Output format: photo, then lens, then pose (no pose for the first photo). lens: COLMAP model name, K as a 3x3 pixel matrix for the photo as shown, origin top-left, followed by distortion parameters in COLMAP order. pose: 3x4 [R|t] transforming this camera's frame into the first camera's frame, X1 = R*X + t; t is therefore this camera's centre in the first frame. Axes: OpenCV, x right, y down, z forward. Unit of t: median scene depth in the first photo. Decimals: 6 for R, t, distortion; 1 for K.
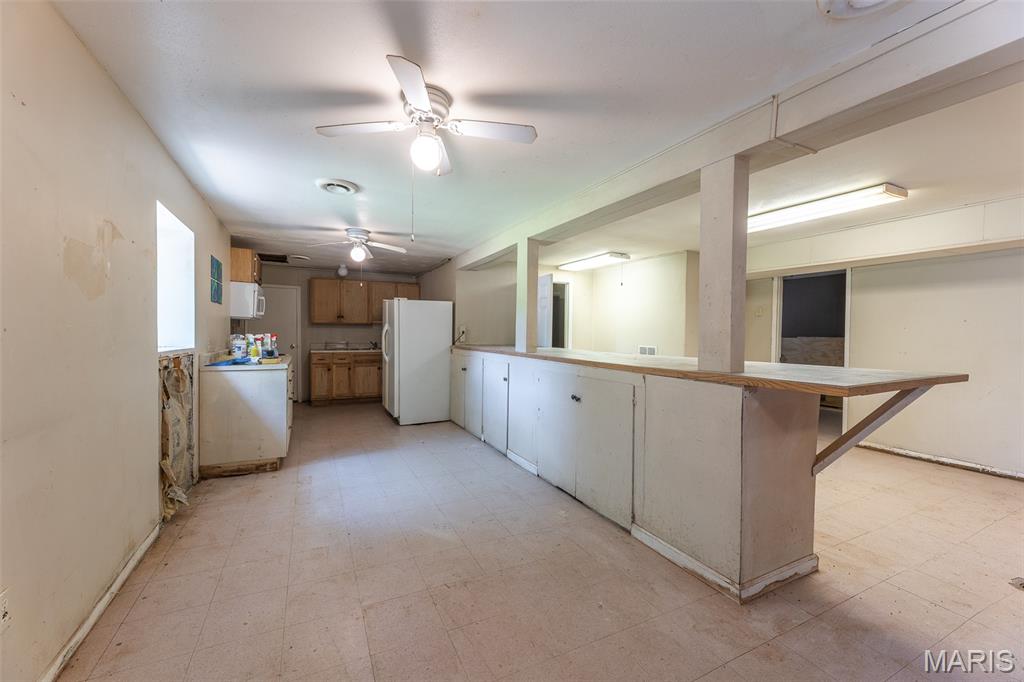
lens RADIAL K [[406.1, 0, 485.0], [0, 406.1, 339.8], [0, 0, 1]] dist [0.001977, -0.000288]
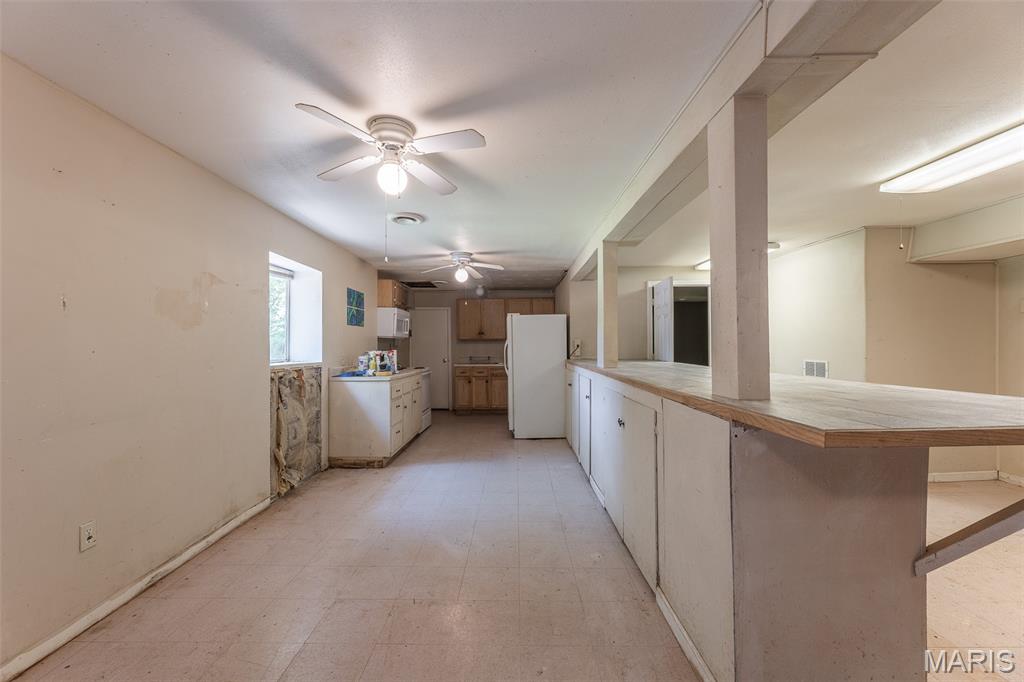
lens RADIAL K [[406.1, 0, 507.1], [0, 406.1, 342.0], [0, 0, 1]] dist [0.001977, -0.000288]
pose [[0.896220, -0.020447, -0.443138, 0.331826], [0.007987, 0.999519, -0.029966, -0.000941], [0.443538, 0.023316, 0.895952, 0.109967]]
